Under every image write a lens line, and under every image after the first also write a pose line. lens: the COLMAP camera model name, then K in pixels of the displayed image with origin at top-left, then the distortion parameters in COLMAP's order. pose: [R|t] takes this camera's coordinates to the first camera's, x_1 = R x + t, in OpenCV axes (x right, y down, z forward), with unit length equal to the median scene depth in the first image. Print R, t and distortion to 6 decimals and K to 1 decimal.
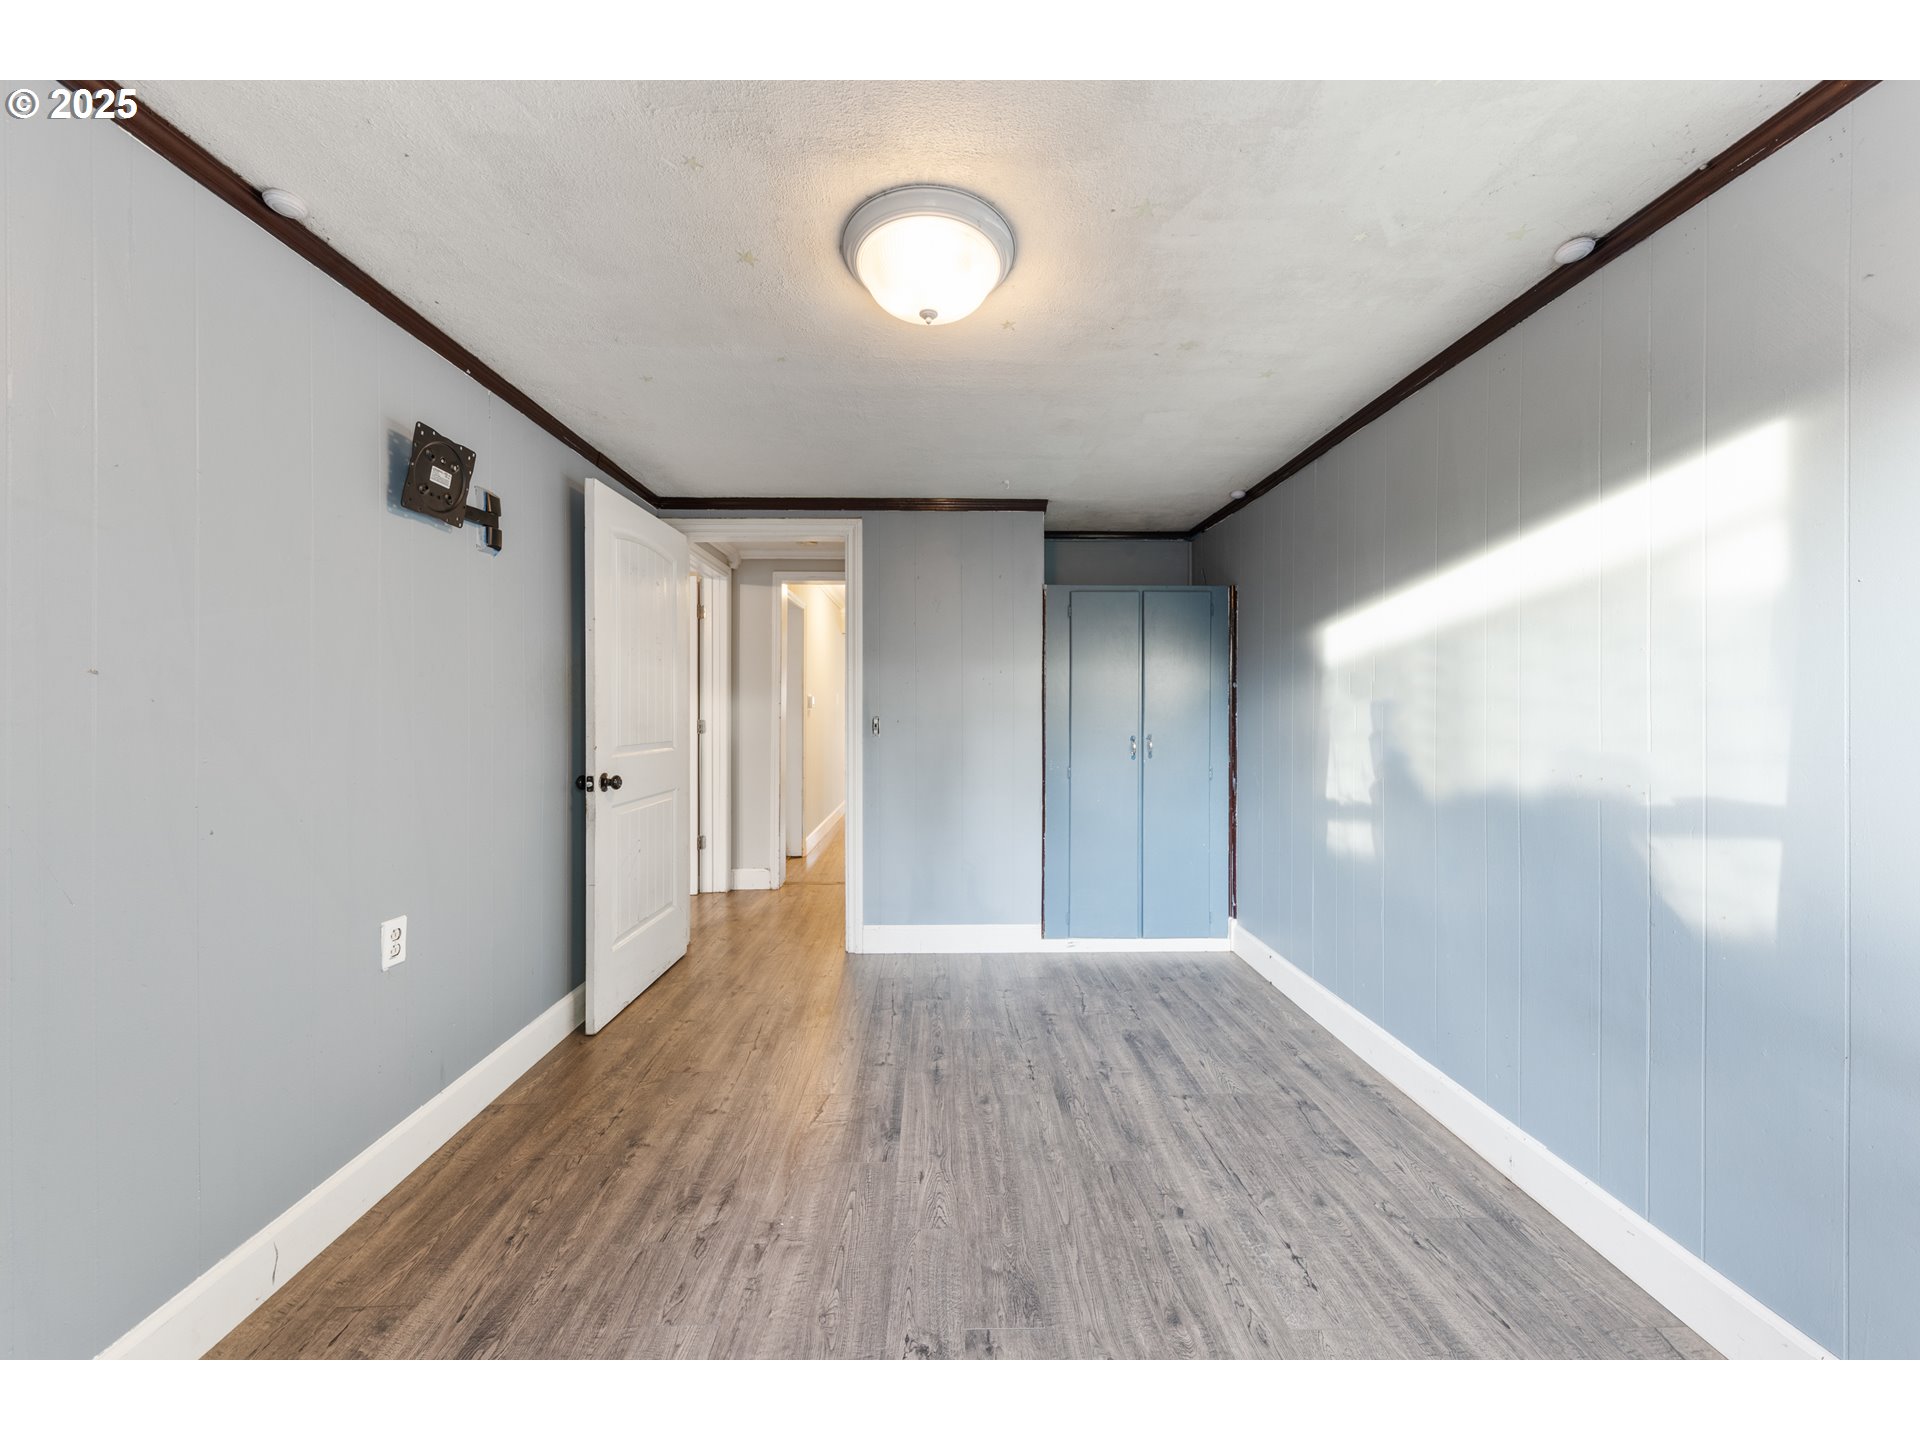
lens RADIAL K [[665.5, 0, 950.2], [0, 665.5, 722.6], [0, 0, 1]] dist [-0.006197, -0.000609]
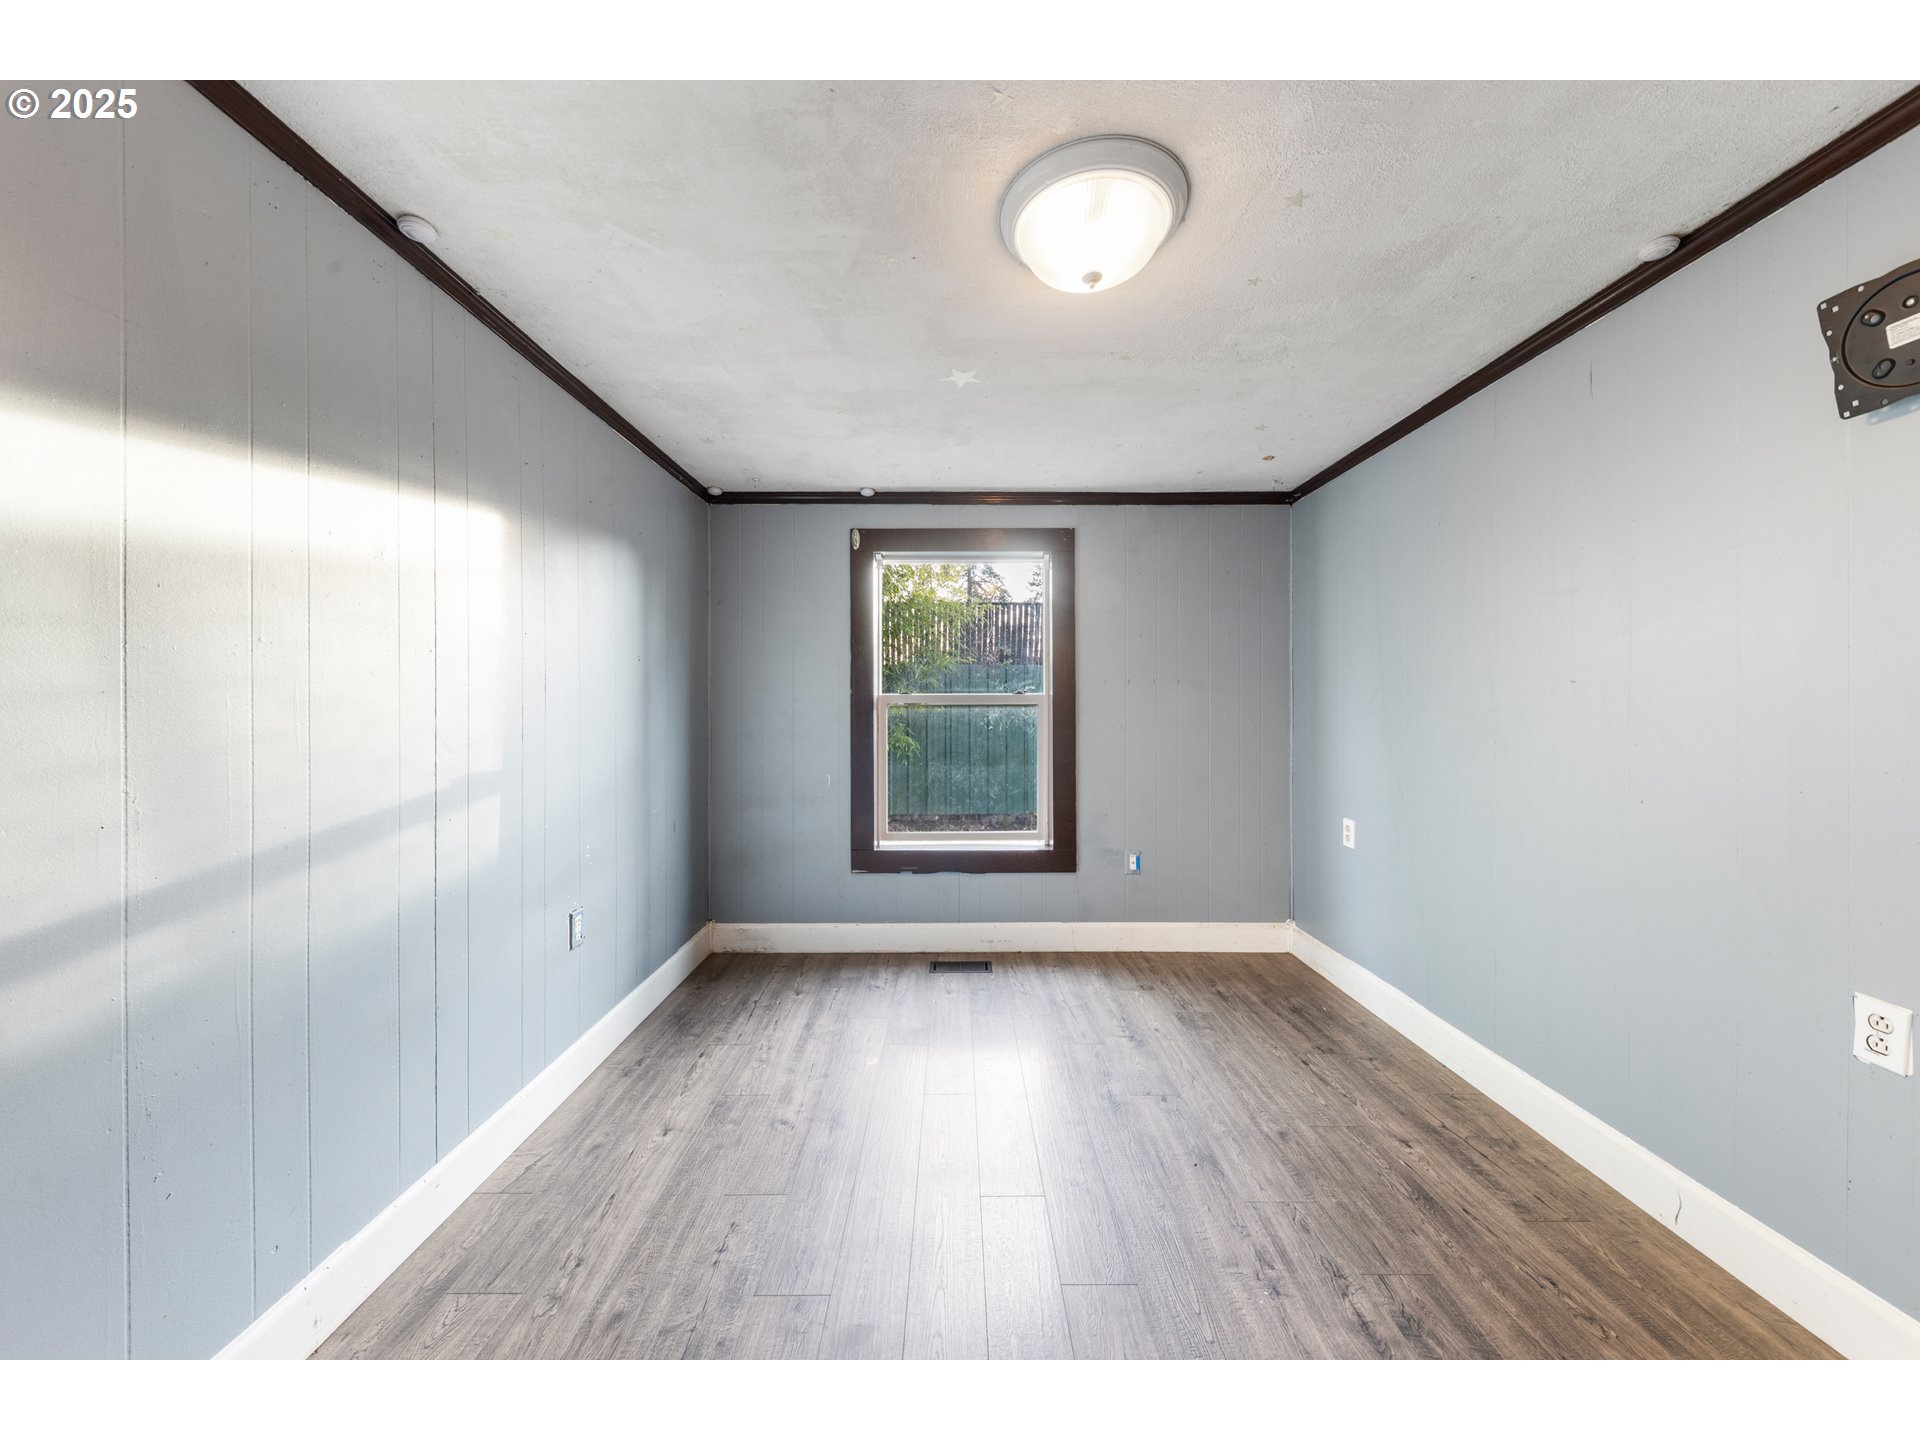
lens RADIAL K [[665.5, 0, 966.1], [0, 665.5, 704.8], [0, 0, 1]] dist [-0.006197, -0.000609]
pose [[-0.999995, 0.002312, 0.002213, 0.143114], [0.002335, 0.999945, 0.010186, -0.028127], [-0.002190, 0.010191, -0.999946, 1.943128]]
